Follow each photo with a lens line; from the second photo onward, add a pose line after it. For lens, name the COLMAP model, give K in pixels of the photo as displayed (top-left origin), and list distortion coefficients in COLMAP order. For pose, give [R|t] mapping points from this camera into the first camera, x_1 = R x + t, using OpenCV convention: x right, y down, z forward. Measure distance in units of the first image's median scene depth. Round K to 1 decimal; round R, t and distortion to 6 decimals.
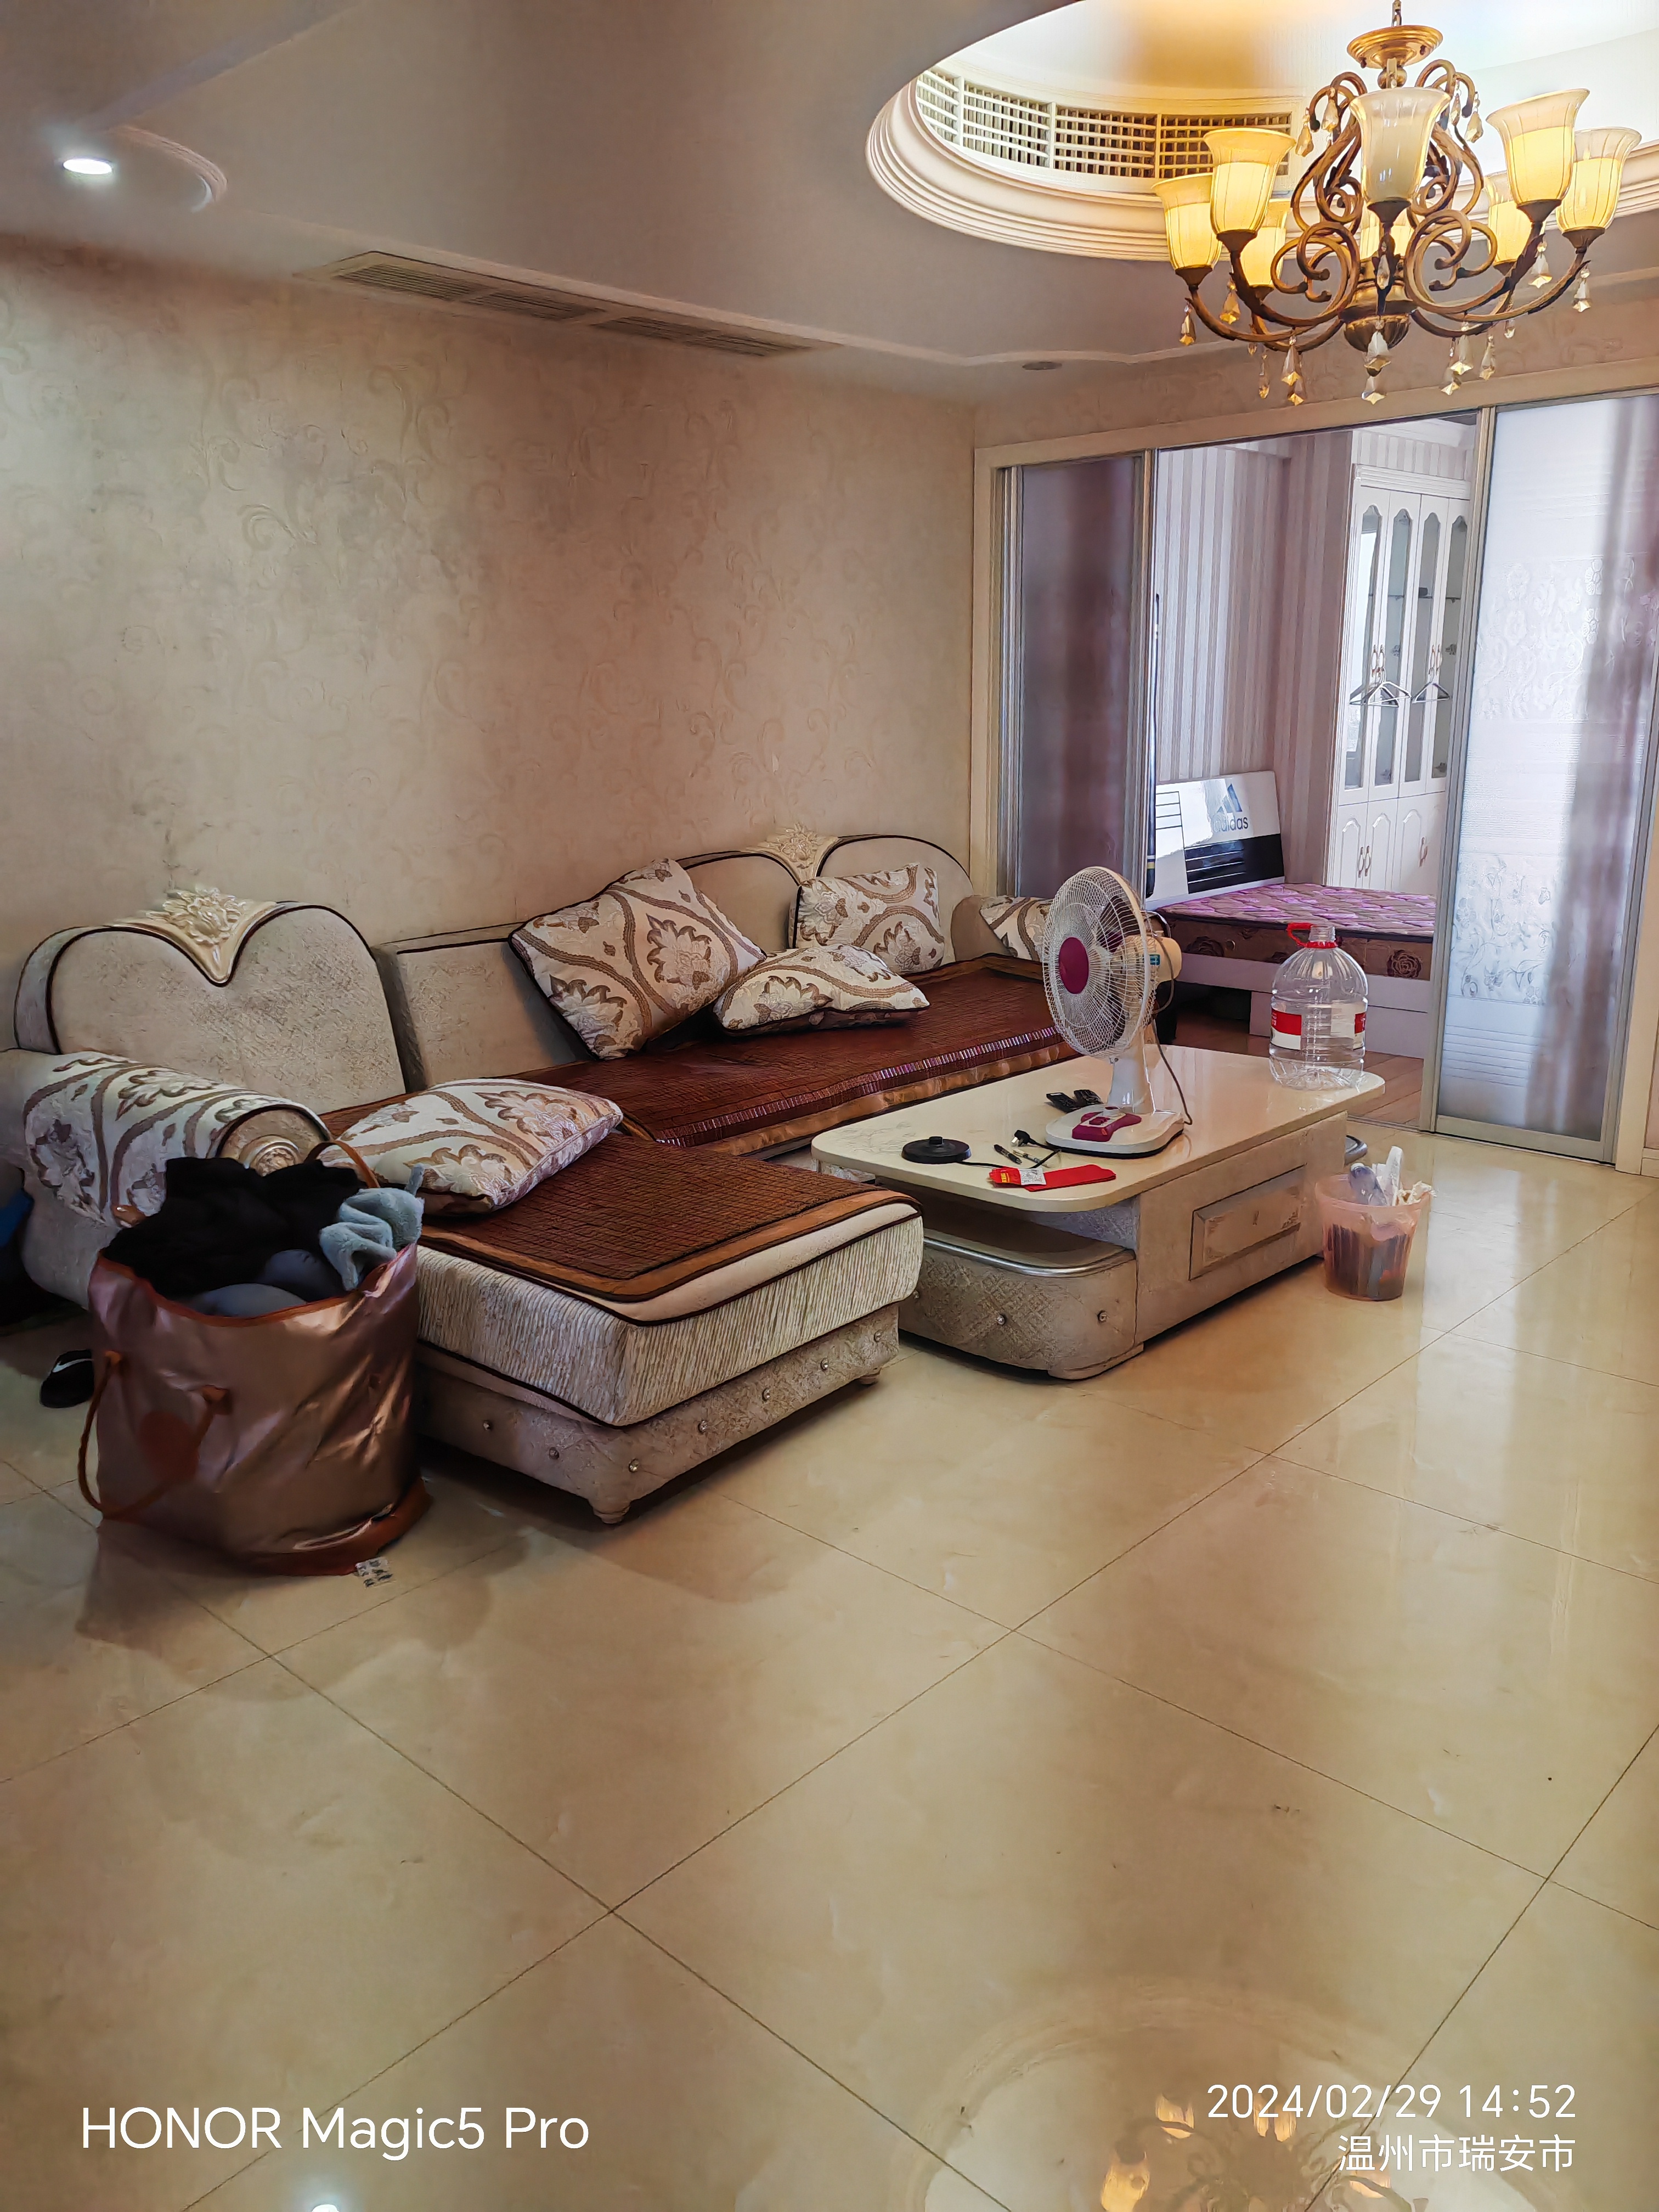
lens RADIAL K [[1668.1, 0, 821.7], [0, 1668.1, 1105.3], [0, 0, 1]] dist [0.003011, -0.000803]
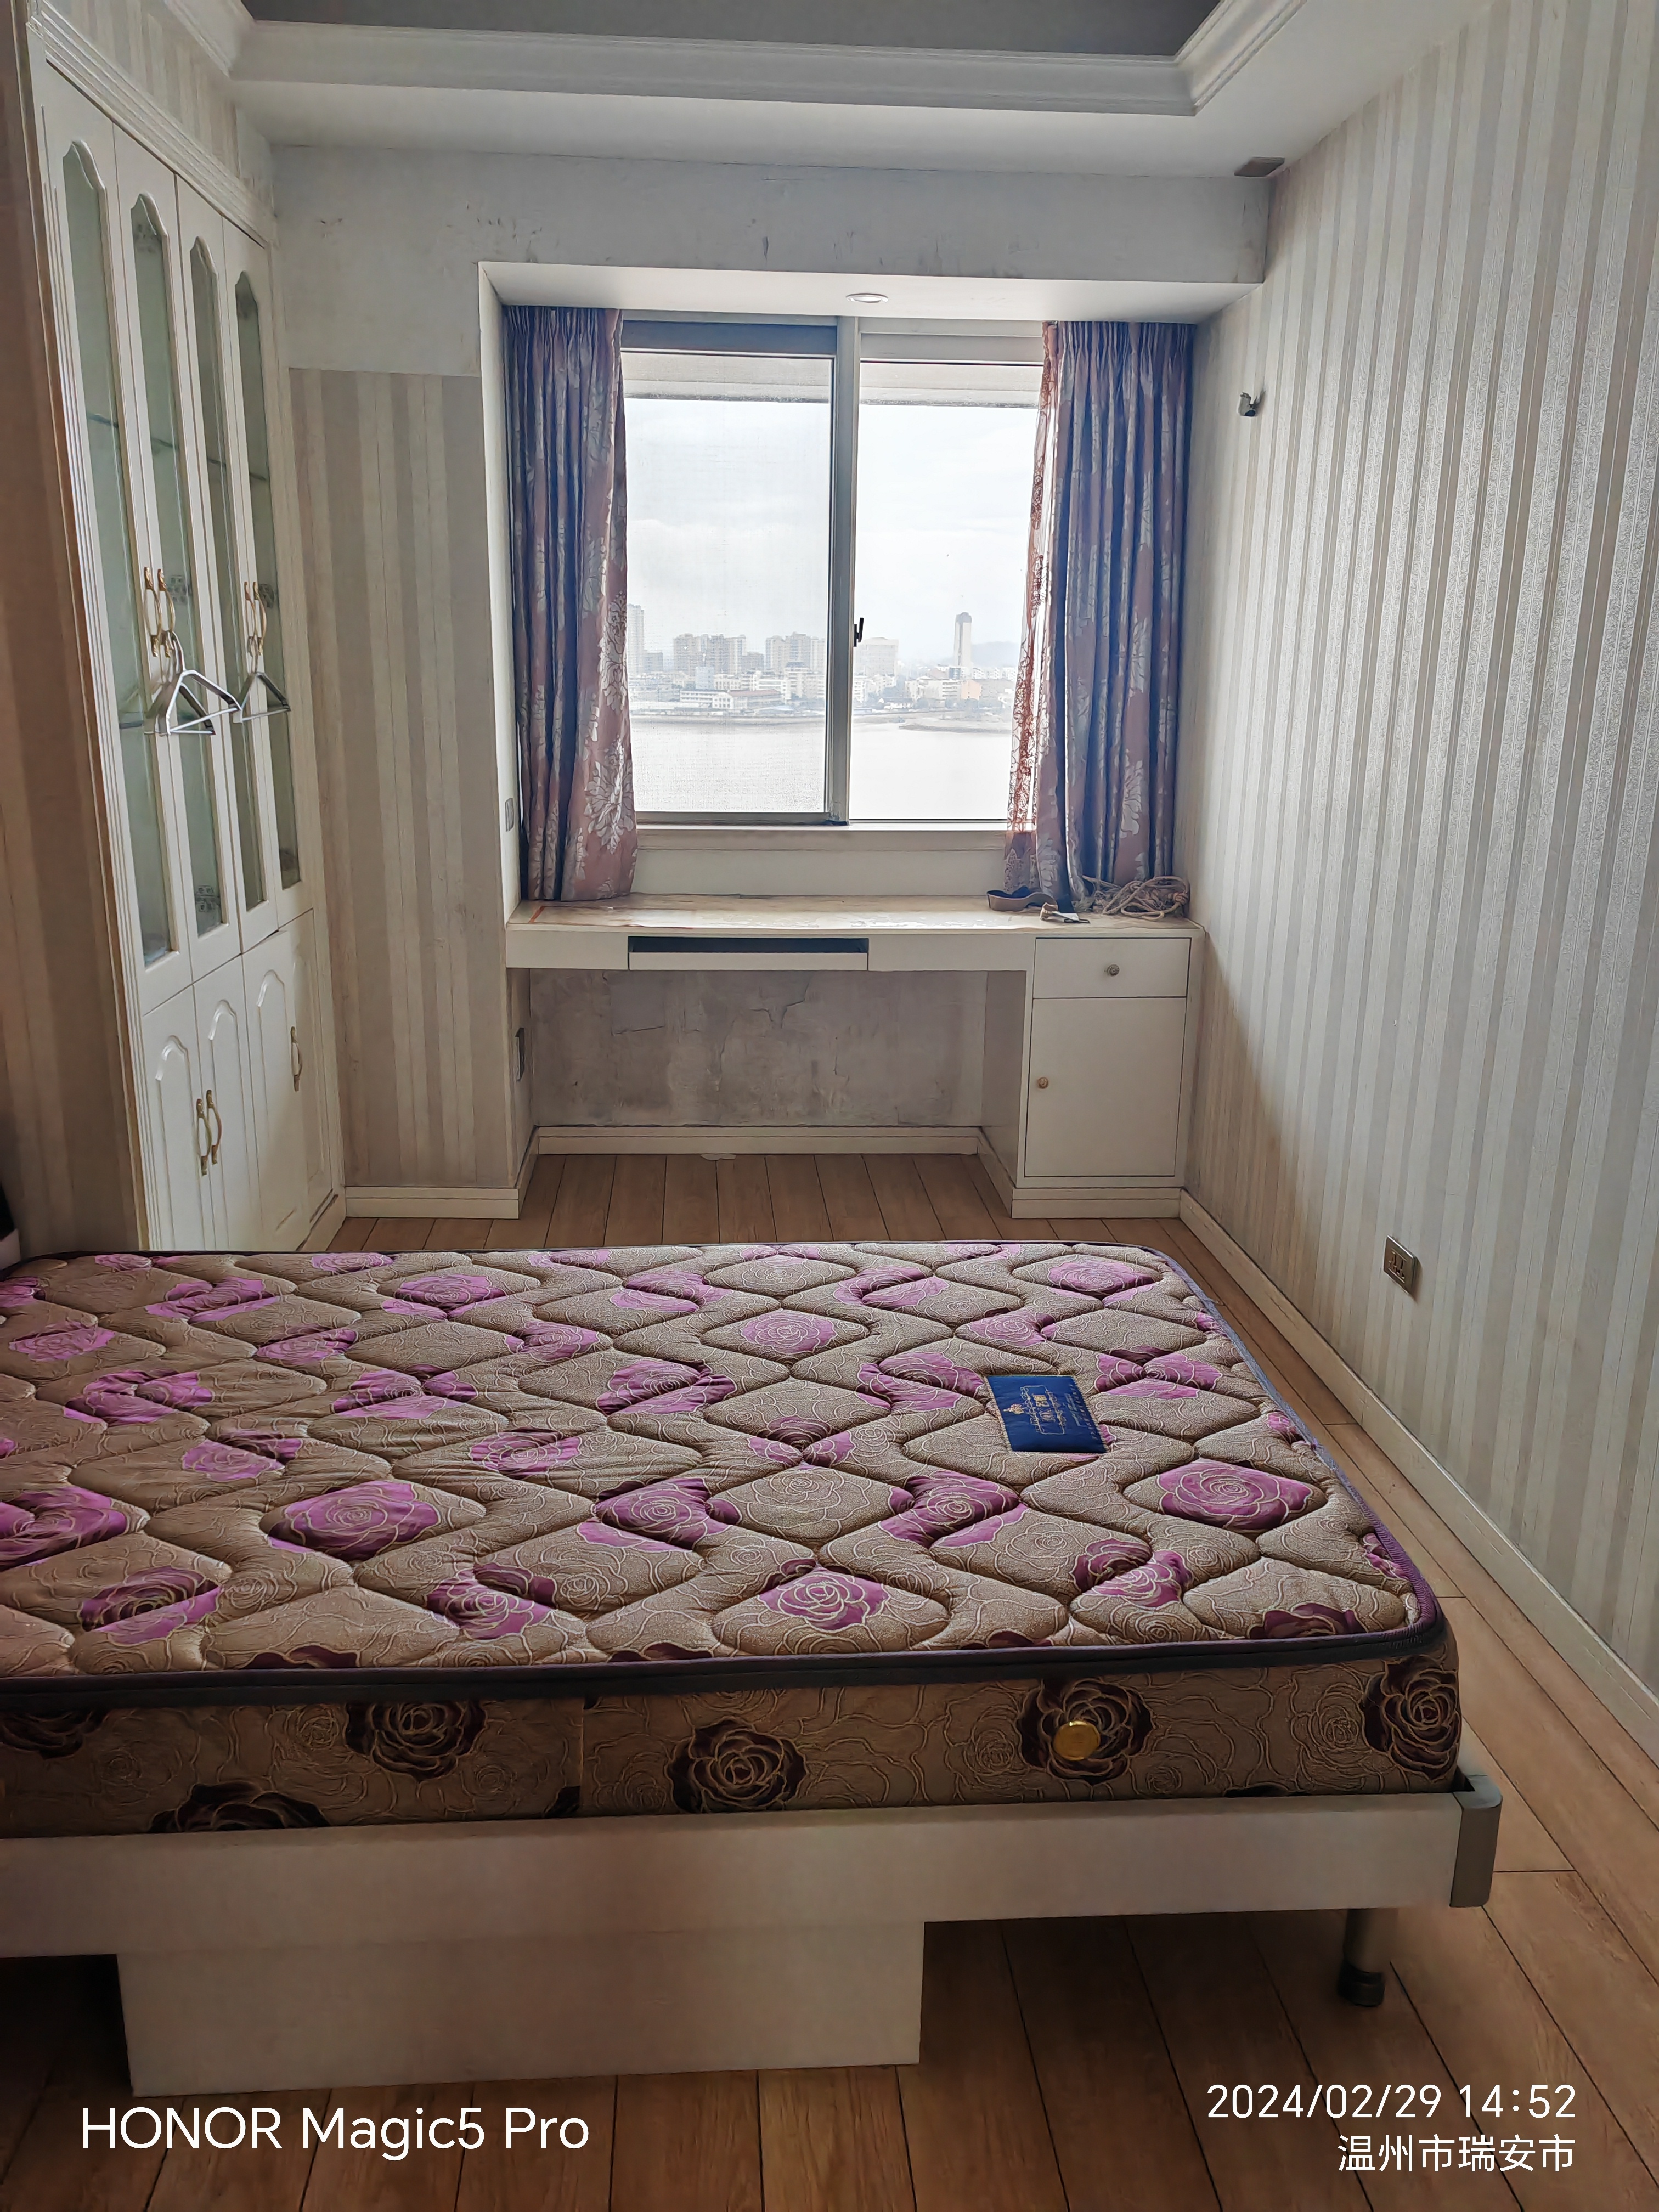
lens RADIAL K [[1668.1, 0, 823.2], [0, 1668.1, 1113.6], [0, 0, 1]] dist [0.003011, -0.000803]
pose [[0.677696, -0.168850, 0.715694, 0.146296], [0.151894, 0.984434, 0.088423, -0.162615], [-0.719484, 0.048786, 0.692794, 0.629072]]
